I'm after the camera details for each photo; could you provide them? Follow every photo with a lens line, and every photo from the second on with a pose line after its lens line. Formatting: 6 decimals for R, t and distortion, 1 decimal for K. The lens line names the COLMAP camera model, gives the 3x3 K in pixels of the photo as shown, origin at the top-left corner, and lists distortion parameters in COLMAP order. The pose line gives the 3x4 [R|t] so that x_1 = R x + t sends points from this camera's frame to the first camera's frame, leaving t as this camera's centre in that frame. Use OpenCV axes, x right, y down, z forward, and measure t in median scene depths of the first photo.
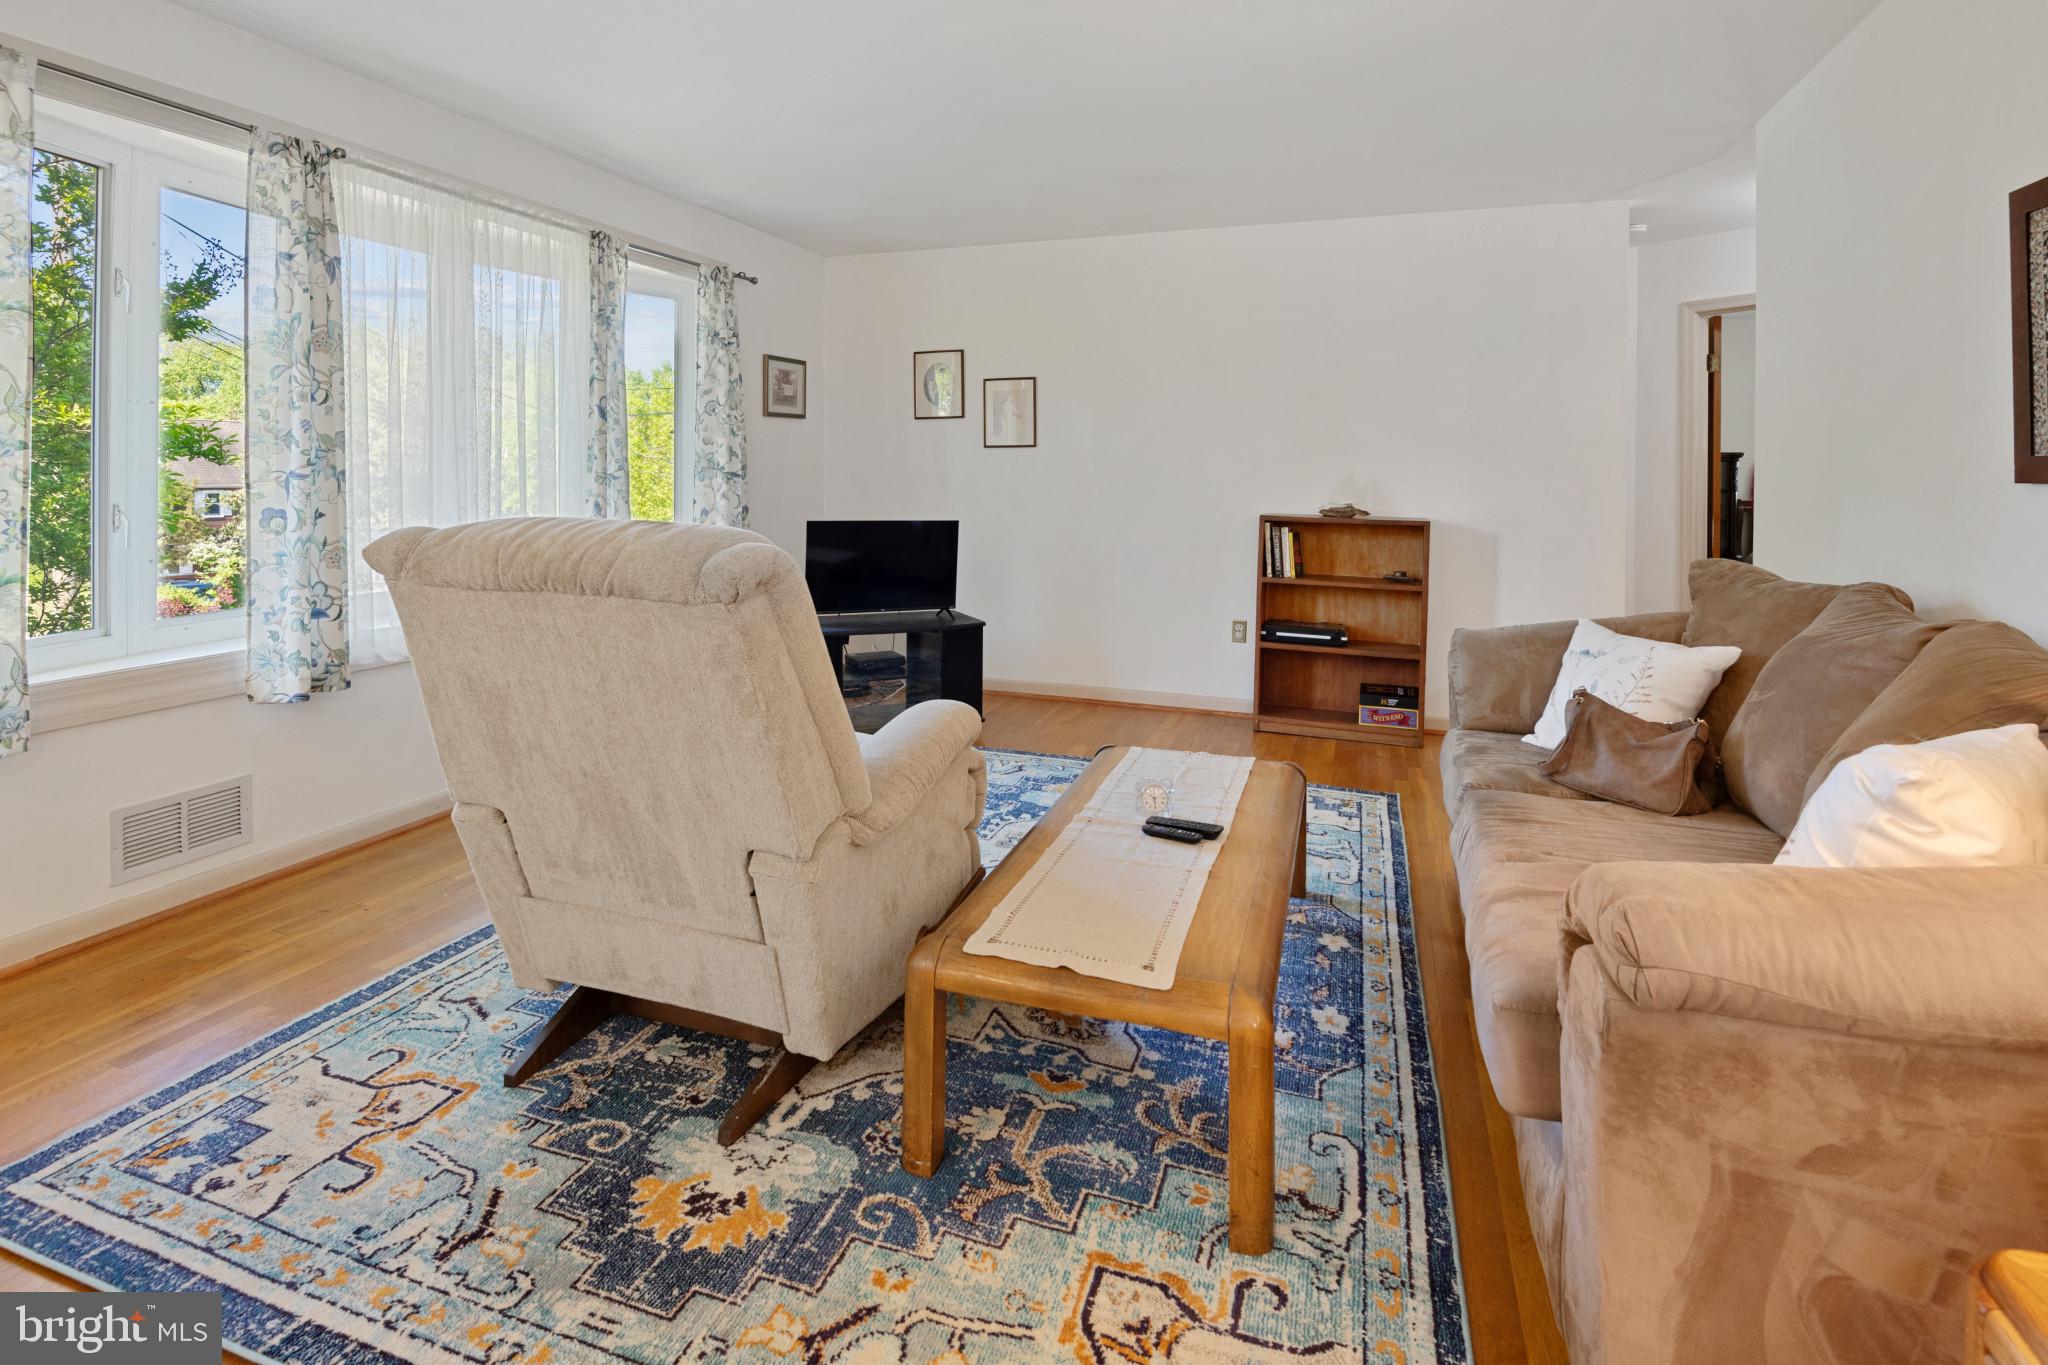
lens RADIAL K [[1001.9, 0, 1023.6], [0, 1001.9, 535.7], [0, 0, 1]] dist [0.017372, -0.018107]
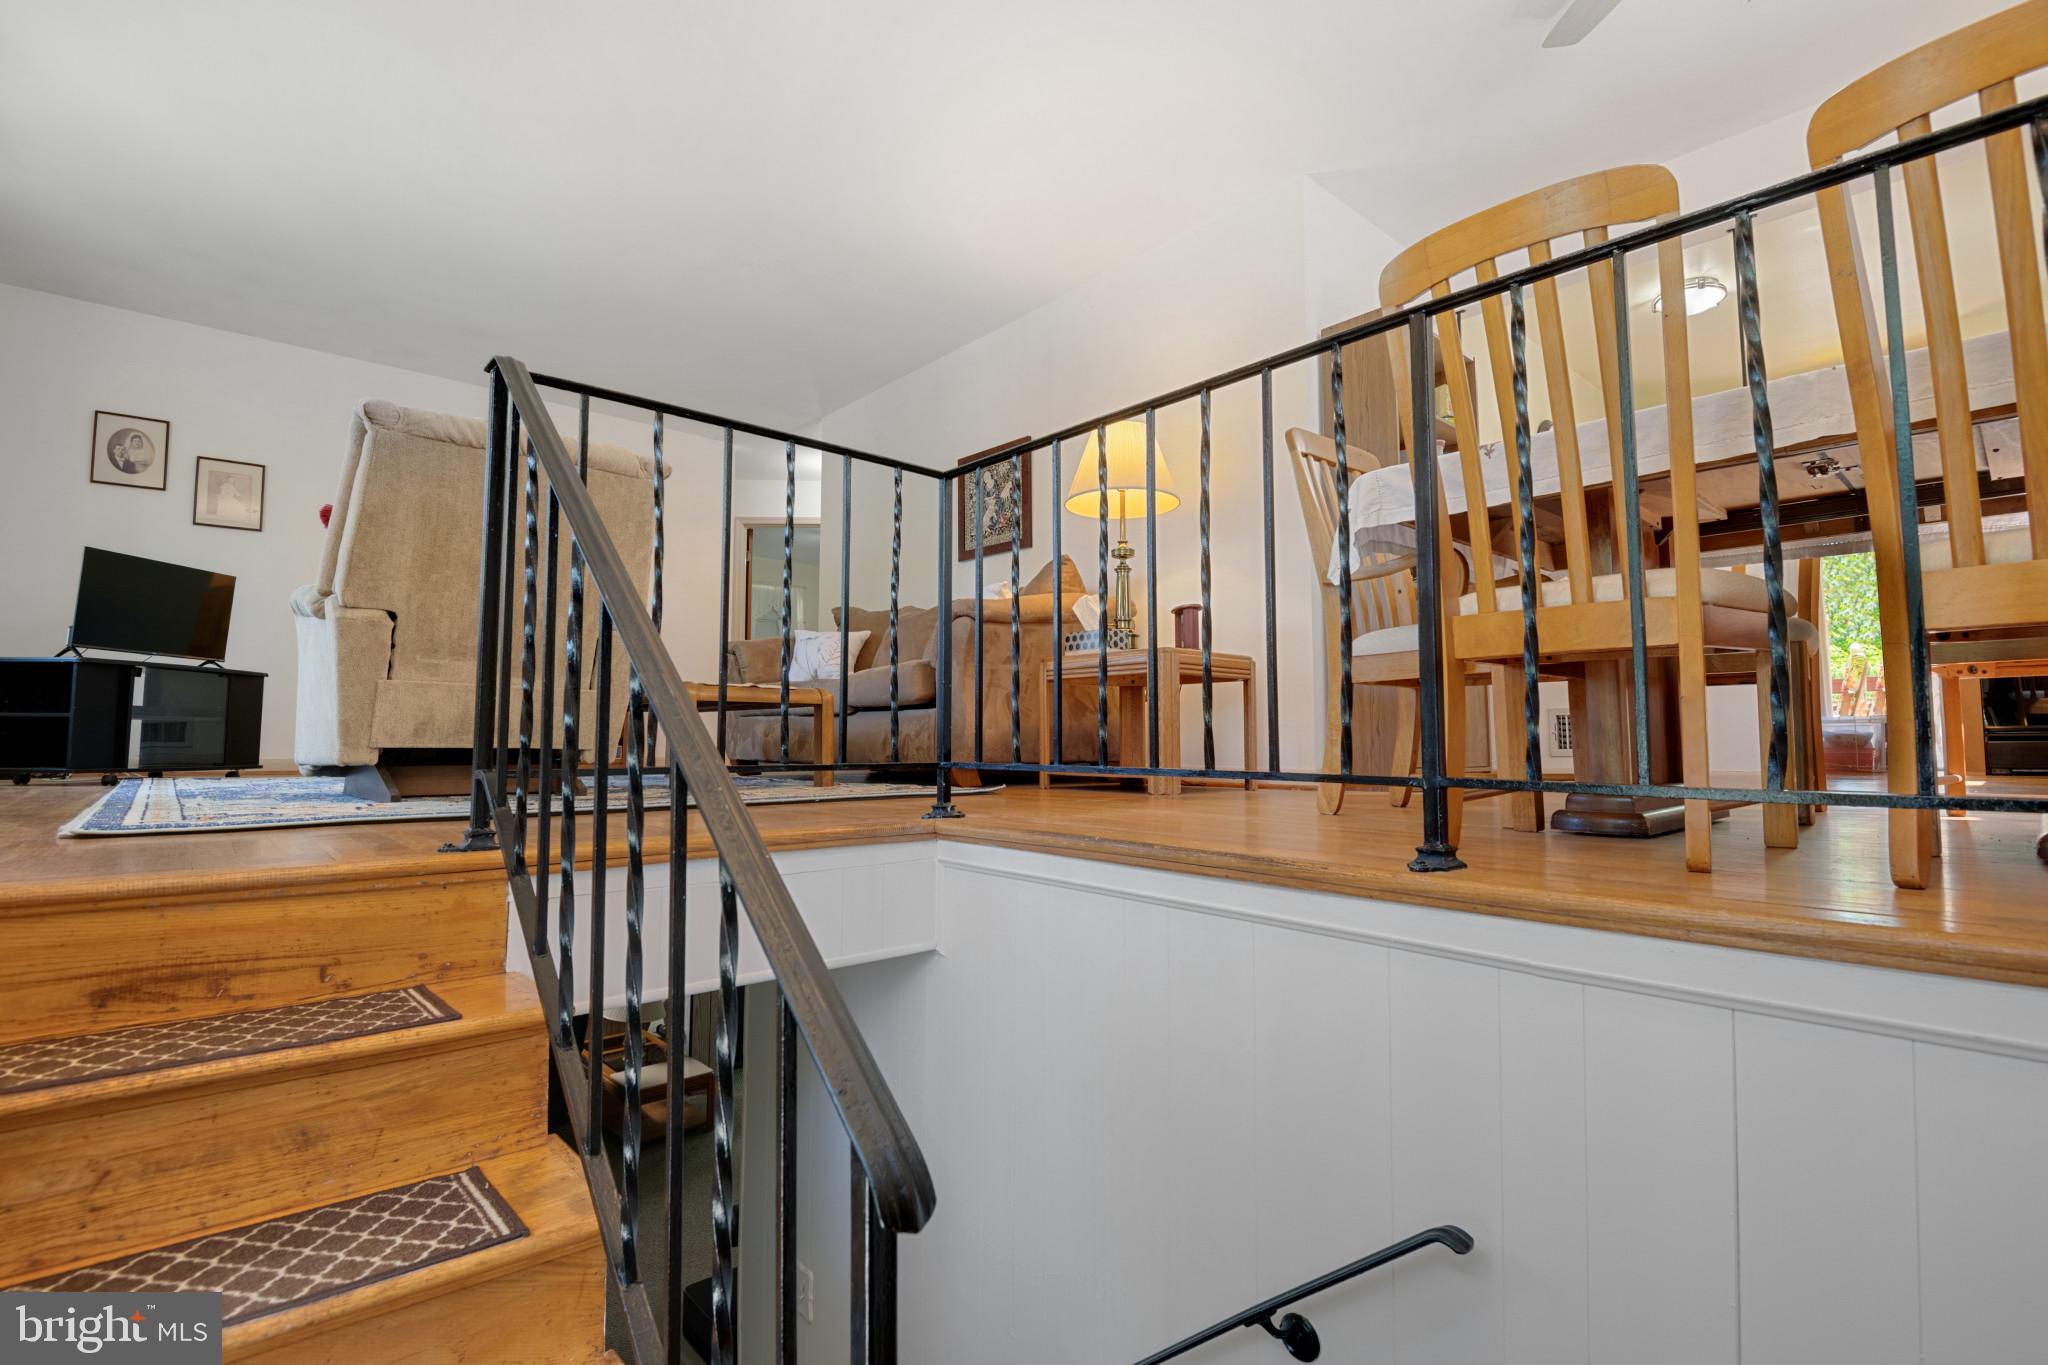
lens RADIAL K [[943.8, 0, 1024.0], [0, 943.8, 682.5], [0, 0, 1]] dist [0.001463, -0.013757]
pose [[0.478049, 0.050762, 0.876865, -1.331467], [0.050326, 0.995105, -0.085043, 0.558689], [-0.876890, 0.084784, 0.473154, -0.439093]]
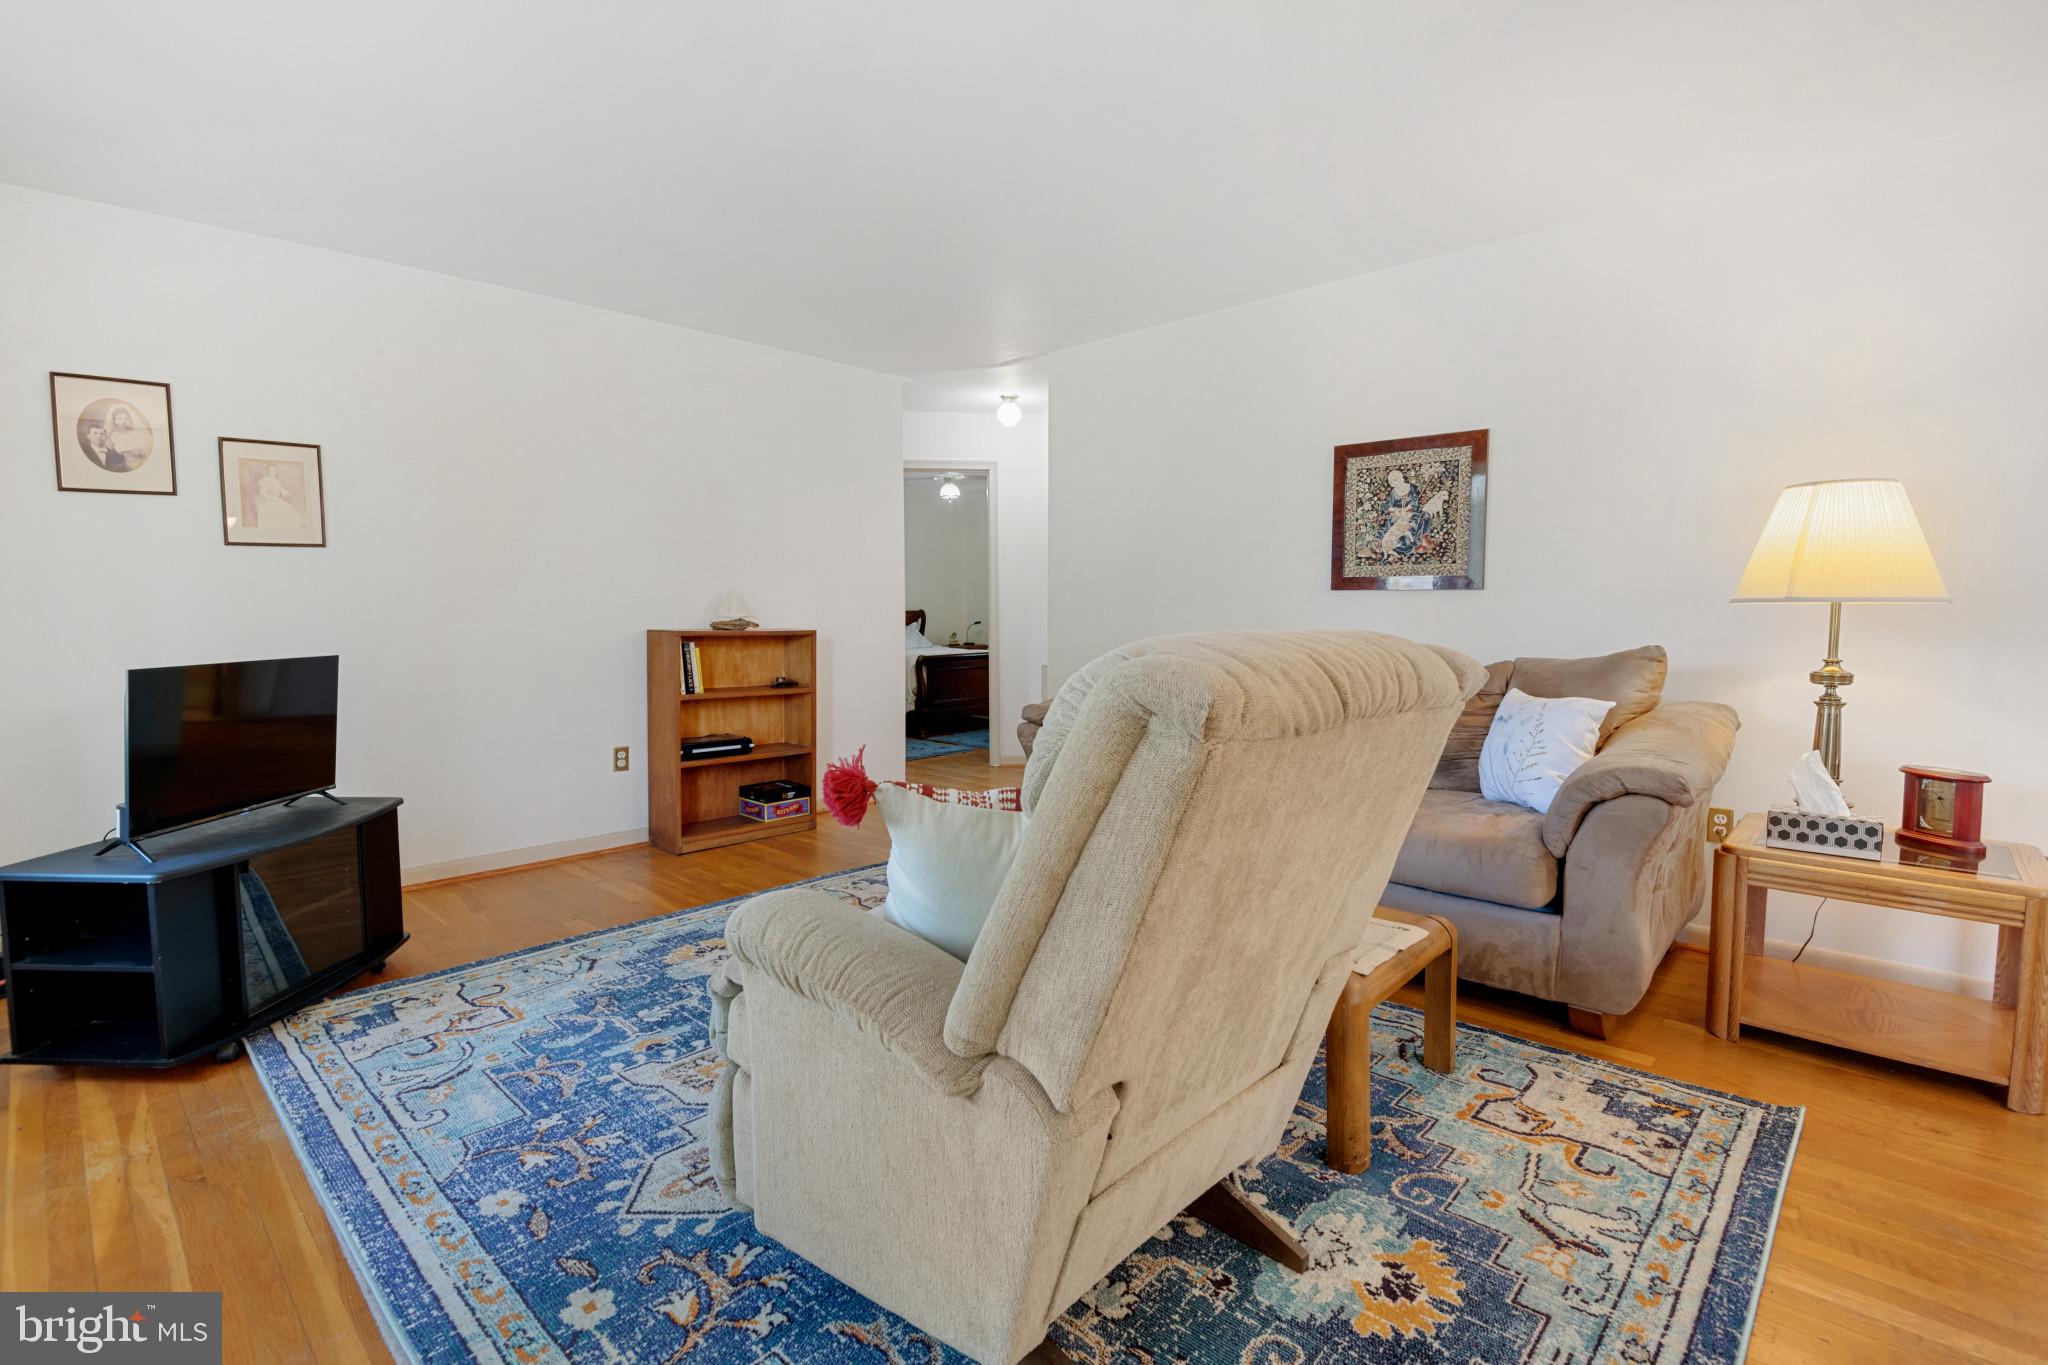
lens RADIAL K [[943.8, 0, 1024.0], [0, 943.8, 682.5], [0, 0, 1]] dist [0.001463, -0.013757]
pose [[0.405068, -0.084695, 0.910355, -1.150666], [0.055120, 0.996151, 0.068151, -0.036505], [-0.912624, 0.022573, 0.408177, 0.835460]]
